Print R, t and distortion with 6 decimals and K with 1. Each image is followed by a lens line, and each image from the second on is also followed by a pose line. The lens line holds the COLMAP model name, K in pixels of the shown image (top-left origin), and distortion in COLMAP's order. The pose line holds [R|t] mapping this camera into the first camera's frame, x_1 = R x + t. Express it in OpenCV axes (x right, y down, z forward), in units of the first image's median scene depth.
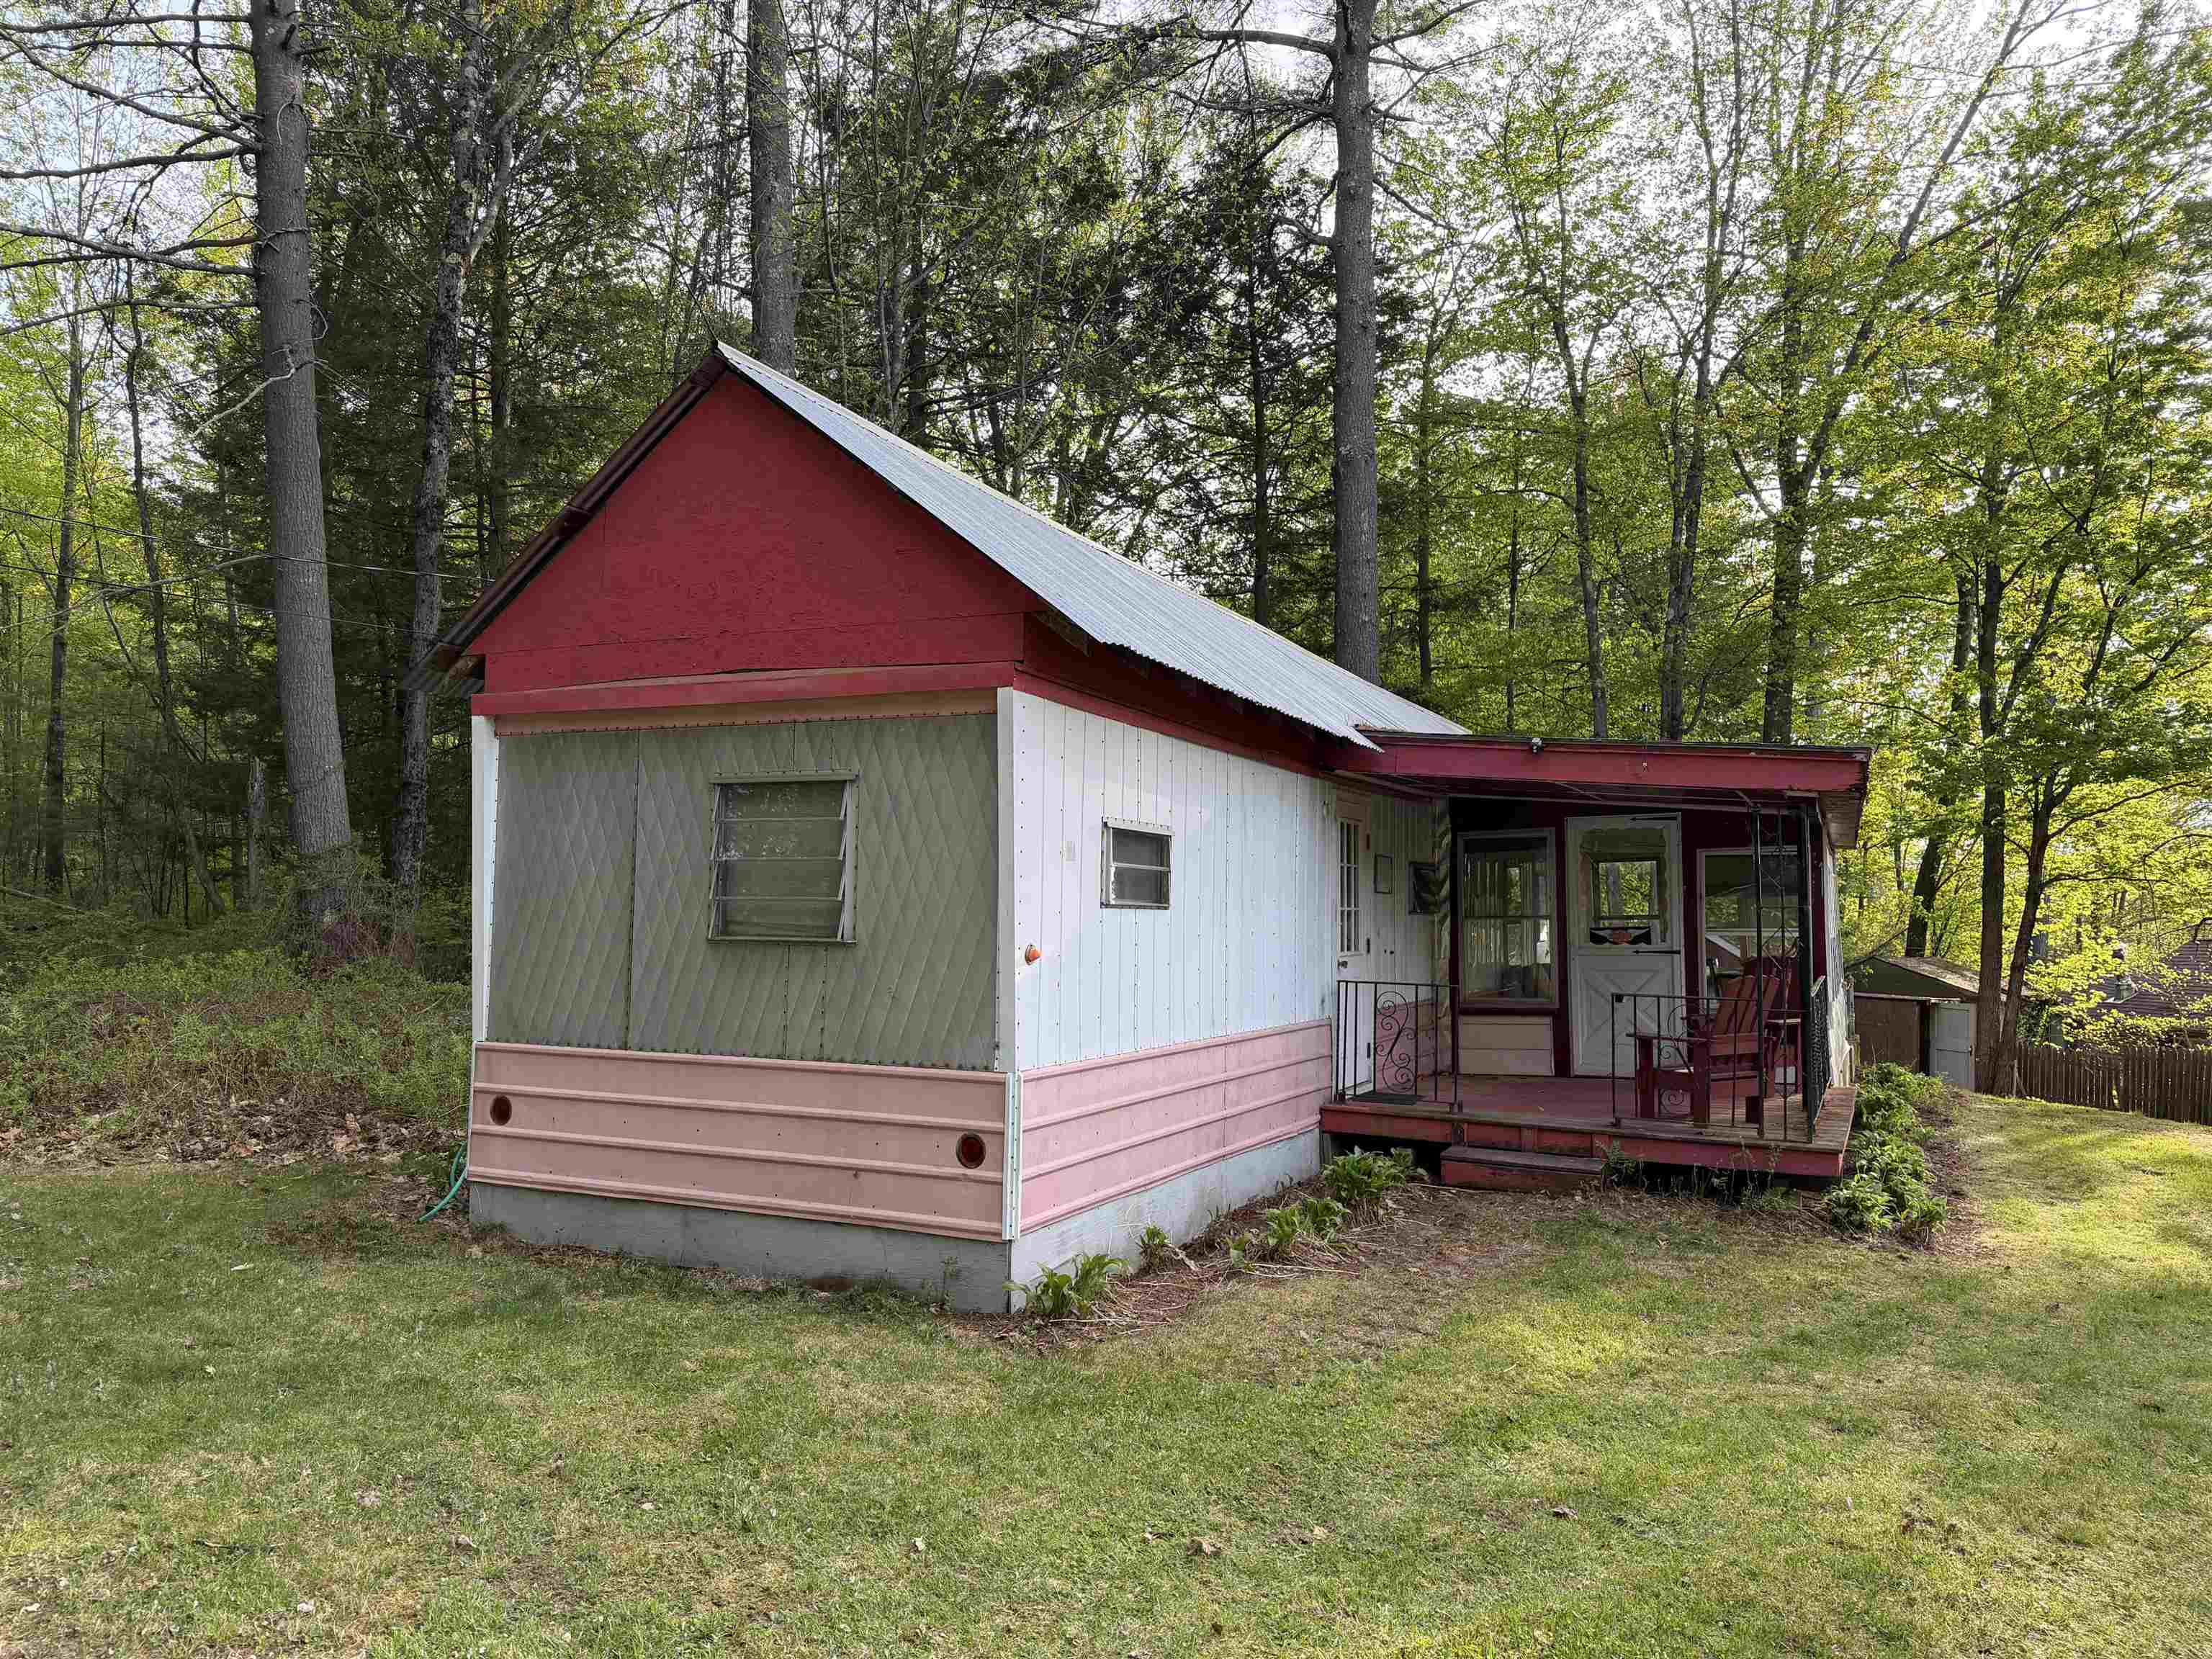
lens RADIAL K [[1544.4, 0, 1101.6], [0, 1544.4, 833.8], [0, 0, 1]] dist [0.159402, -0.296938]
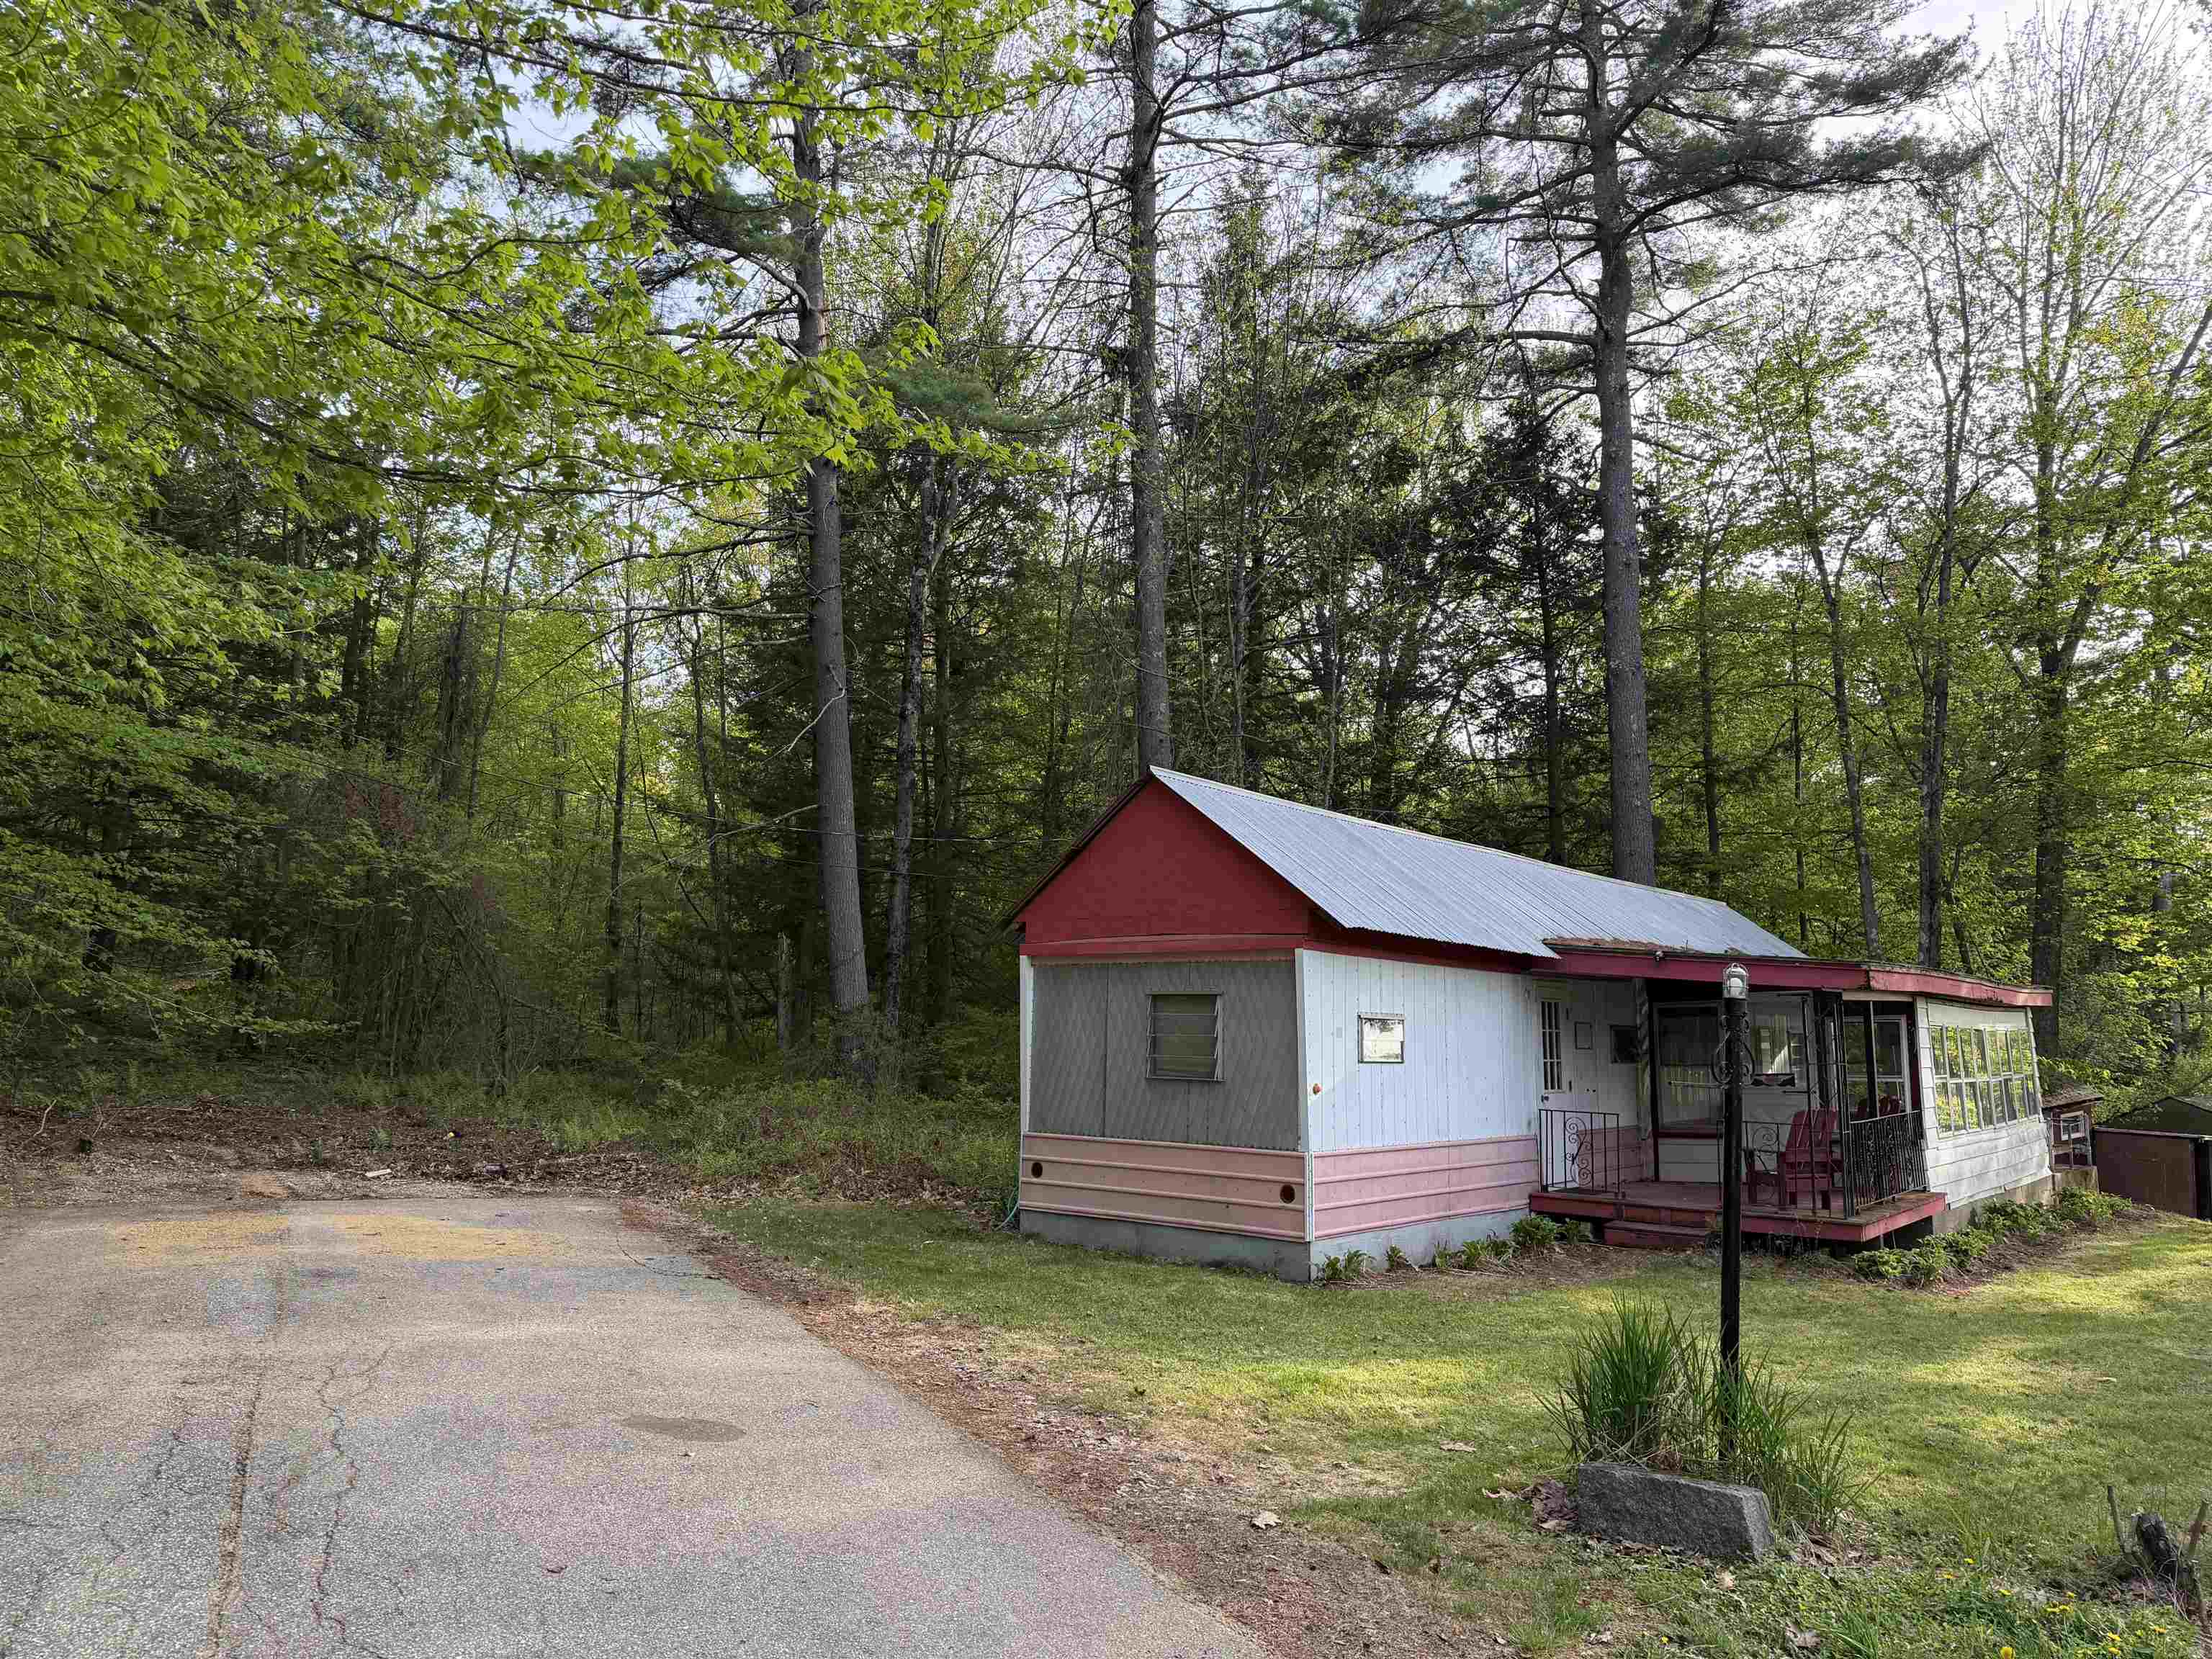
lens RADIAL K [[1554.9, 0, 1074.0], [0, 1554.9, 808.7], [0, 0, 1]] dist [0.076464, -0.126064]
pose [[0.971512, -0.031271, -0.234919, 0.102646], [0.008334, 0.995151, -0.098001, -0.064872], [0.236845, 0.093251, 0.967062, -0.776971]]
